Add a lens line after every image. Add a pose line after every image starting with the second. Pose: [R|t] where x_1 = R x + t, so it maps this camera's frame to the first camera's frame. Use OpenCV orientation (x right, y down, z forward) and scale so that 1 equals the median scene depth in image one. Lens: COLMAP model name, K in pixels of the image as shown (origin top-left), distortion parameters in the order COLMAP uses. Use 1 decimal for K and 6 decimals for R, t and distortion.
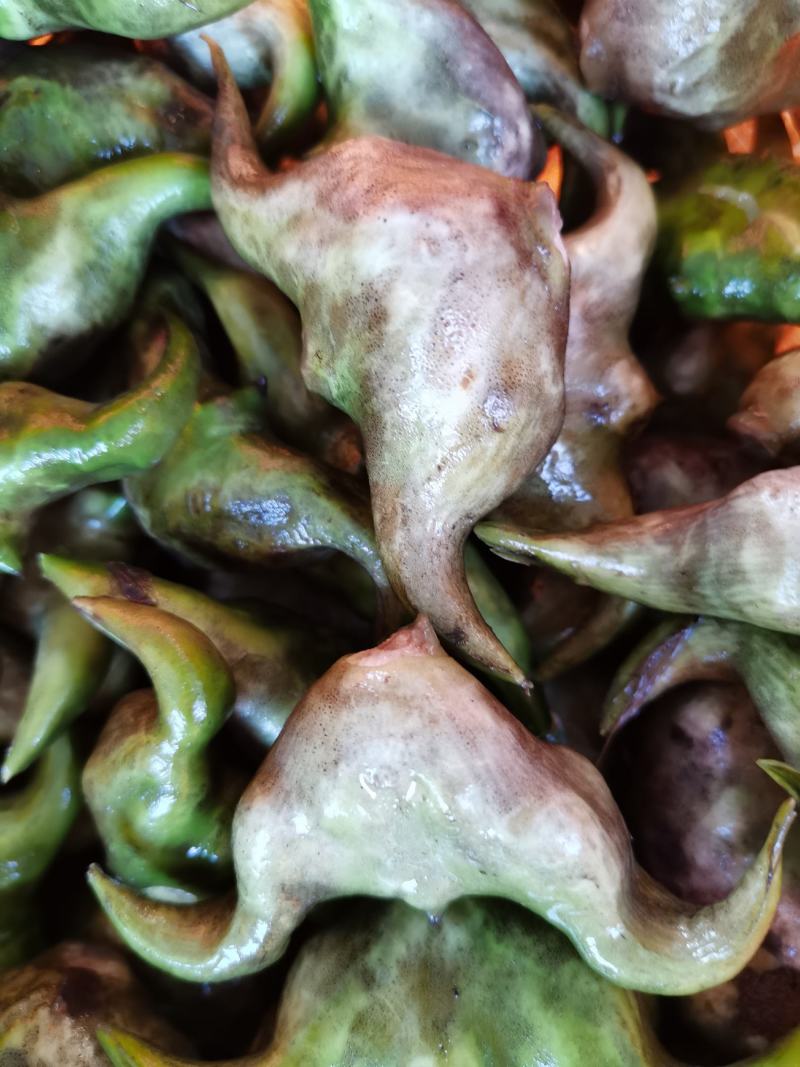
lens RADIAL K [[853.9, 0, 400.0], [0, 853.9, 533.5], [0, 0, 1]] dist [-0.001667, 0.003356]
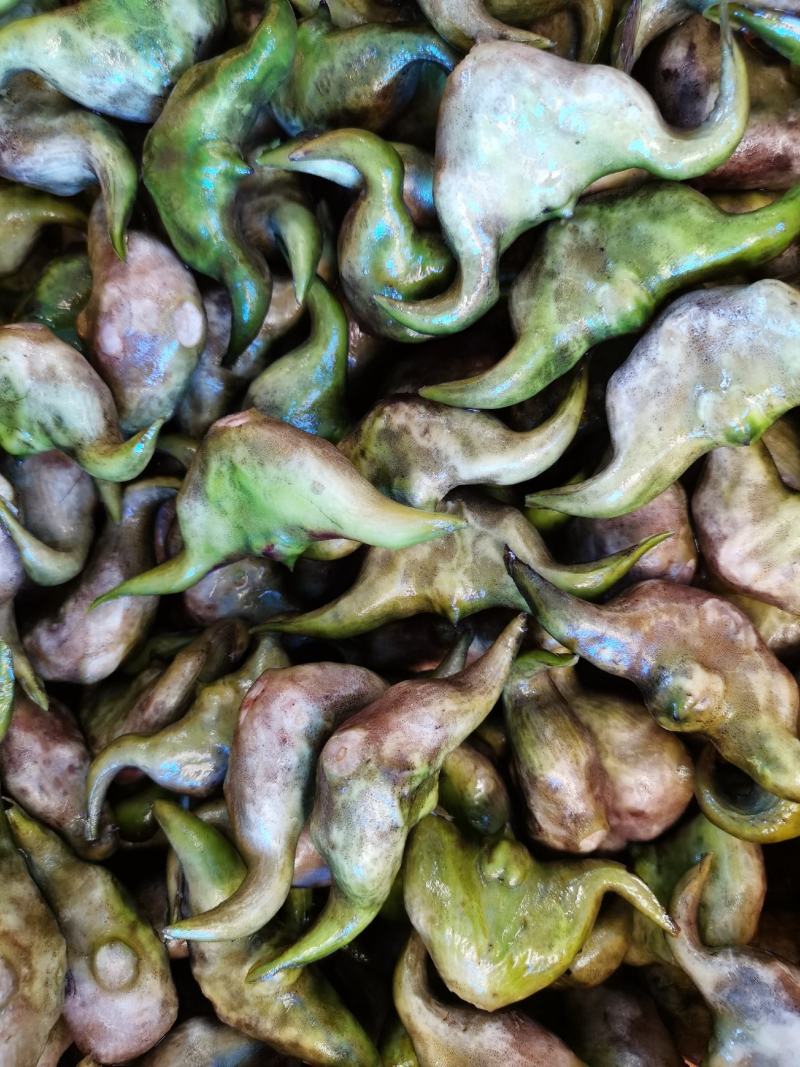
lens RADIAL K [[853.9, 0, 400.0], [0, 853.9, 533.5], [0, 0, 1]] dist [-0.001667, 0.003356]
pose [[0.883861, -0.452731, -0.117578, -0.332459], [0.461493, 0.885016, 0.061412, 0.735832], [0.076255, -0.108541, 0.991163, -0.723201]]
